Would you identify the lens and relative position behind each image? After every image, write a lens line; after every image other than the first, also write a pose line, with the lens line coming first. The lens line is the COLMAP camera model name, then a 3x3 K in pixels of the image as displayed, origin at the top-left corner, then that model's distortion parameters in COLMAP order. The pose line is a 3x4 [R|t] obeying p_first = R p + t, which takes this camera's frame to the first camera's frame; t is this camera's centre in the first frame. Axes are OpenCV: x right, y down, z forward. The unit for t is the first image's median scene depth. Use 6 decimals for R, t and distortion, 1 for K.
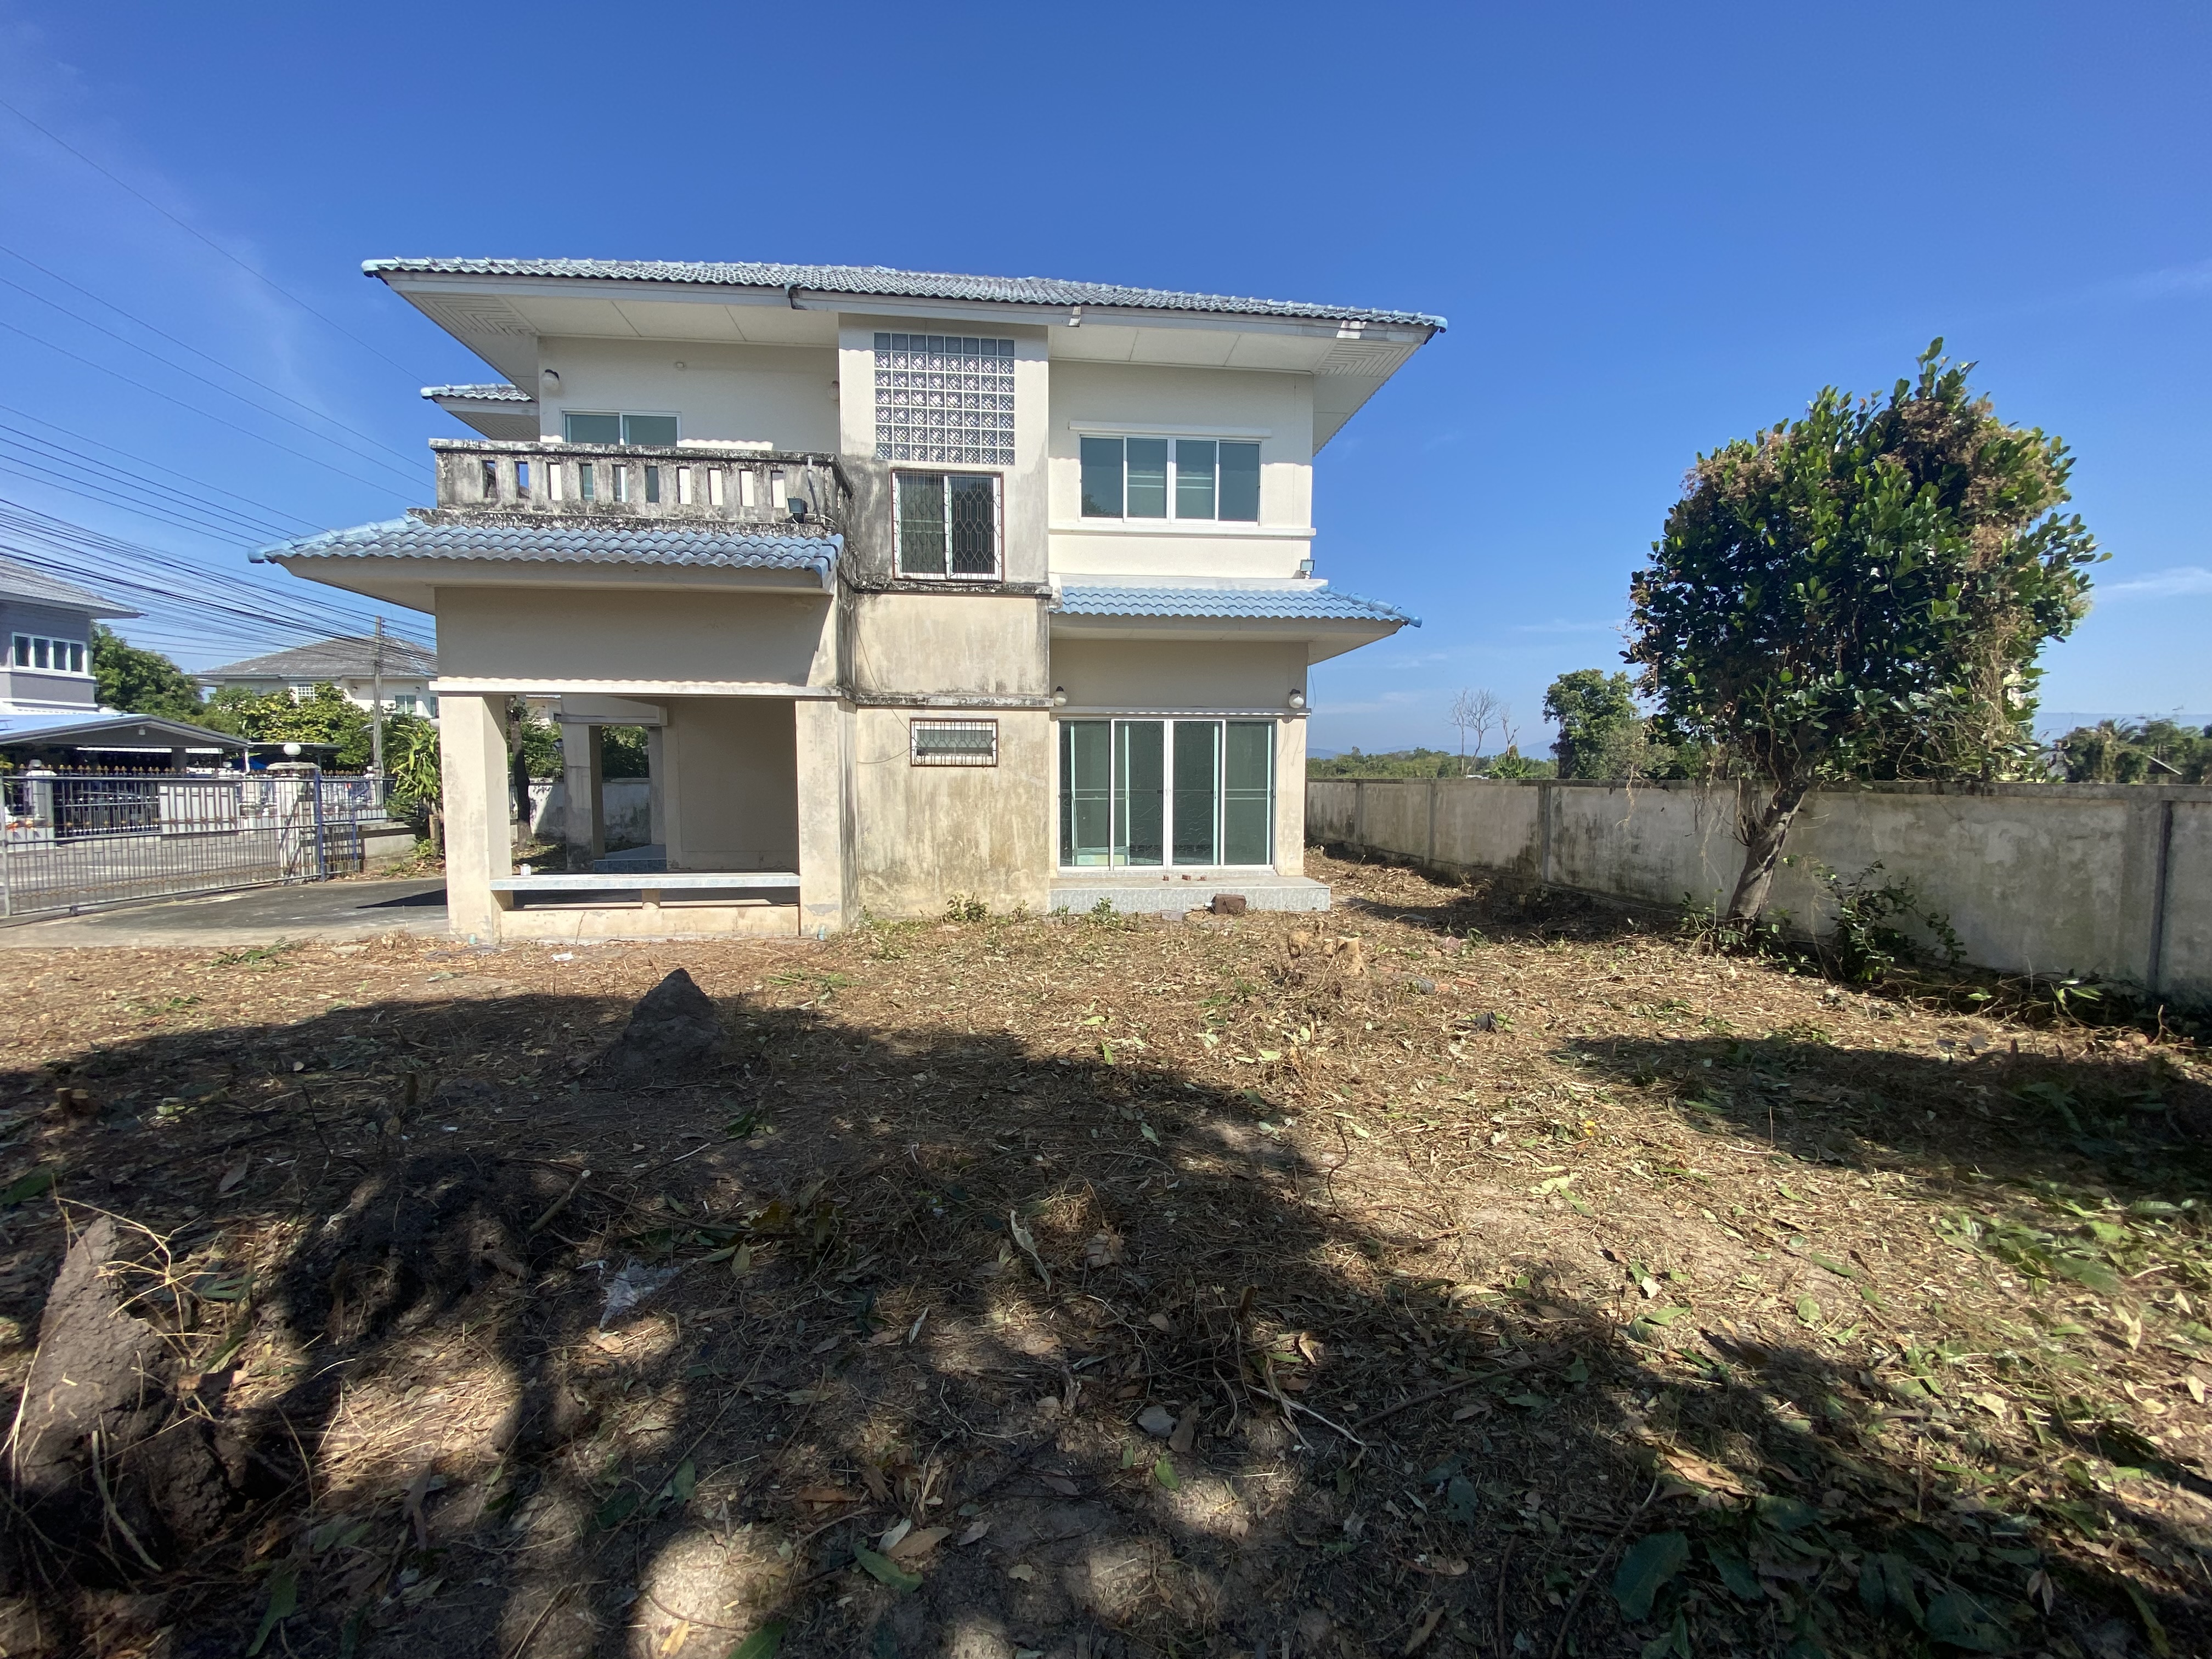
lens RADIAL K [[904.1, 0, 1096.6], [0, 904.1, 837.1], [0, 0, 1]] dist [-0.012744, -0.001162]
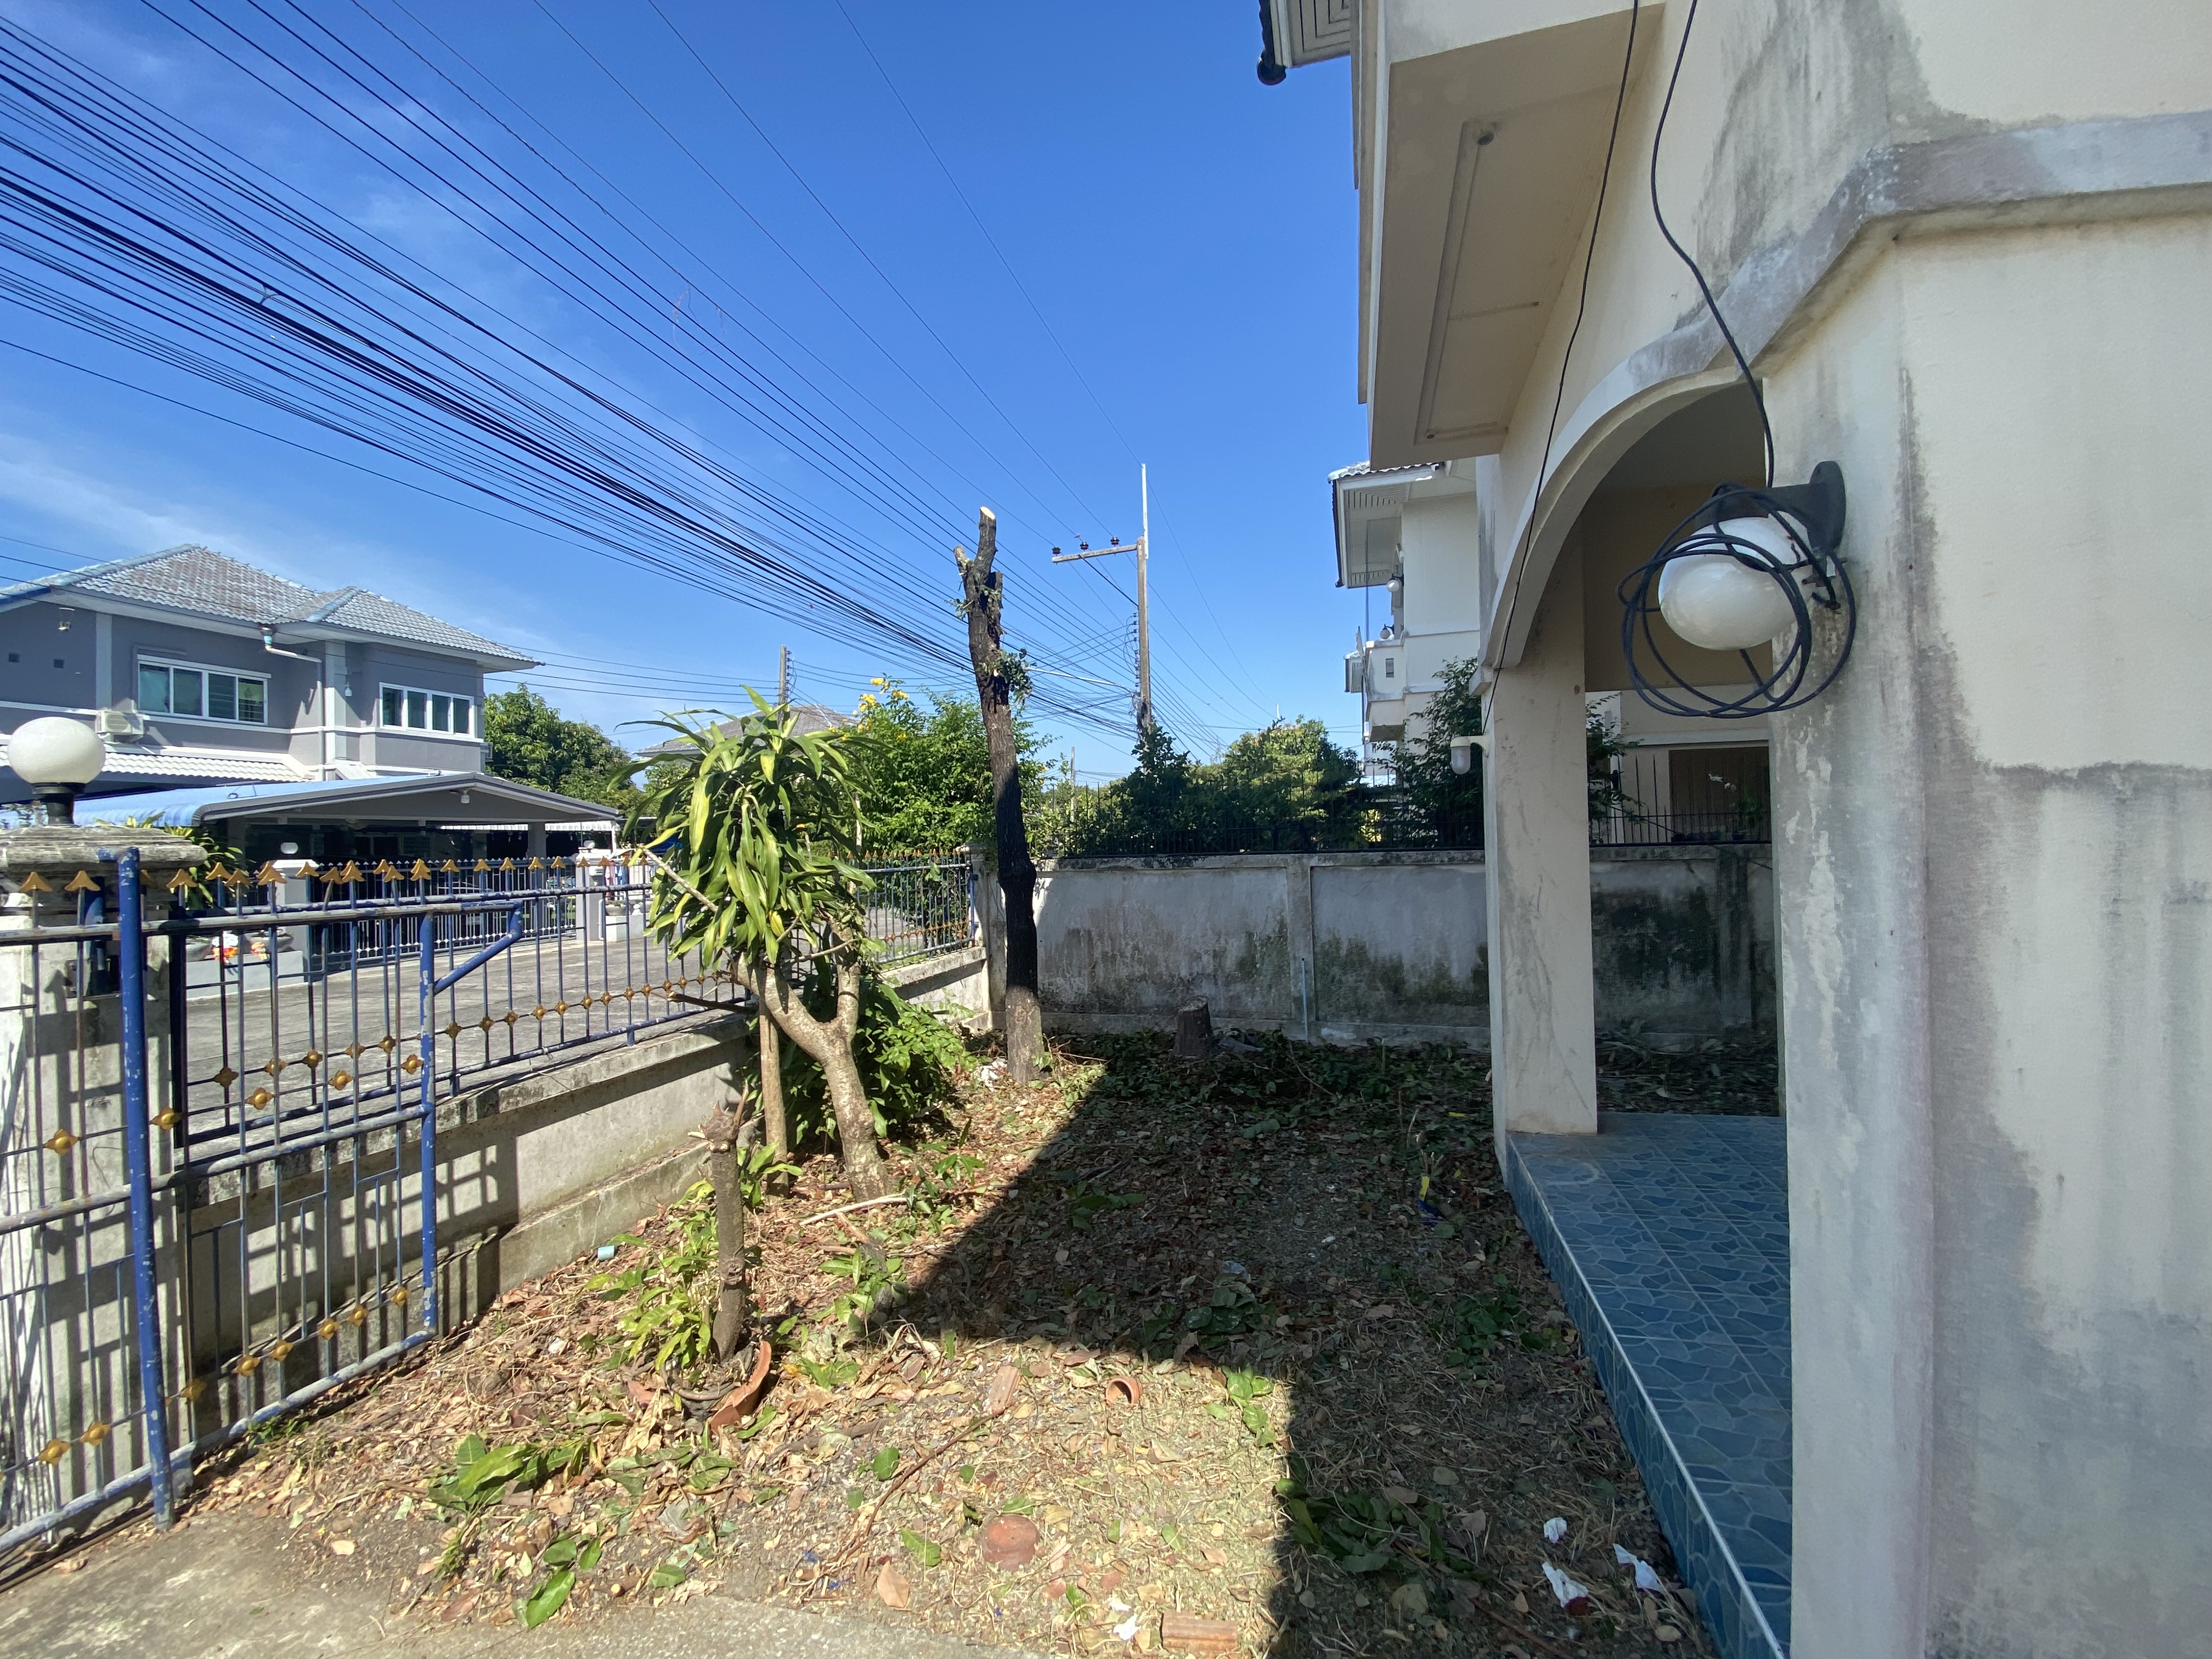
lens RADIAL K [[902.3, 0, 1112.5], [0, 902.3, 832.3], [0, 0, 1]] dist [-0.016458, -0.001581]
pose [[0.937685, -0.028355, -0.346327, -0.349039], [0.001894, 0.997067, -0.076505, -0.037182], [0.347481, 0.071081, 0.934989, 0.496028]]
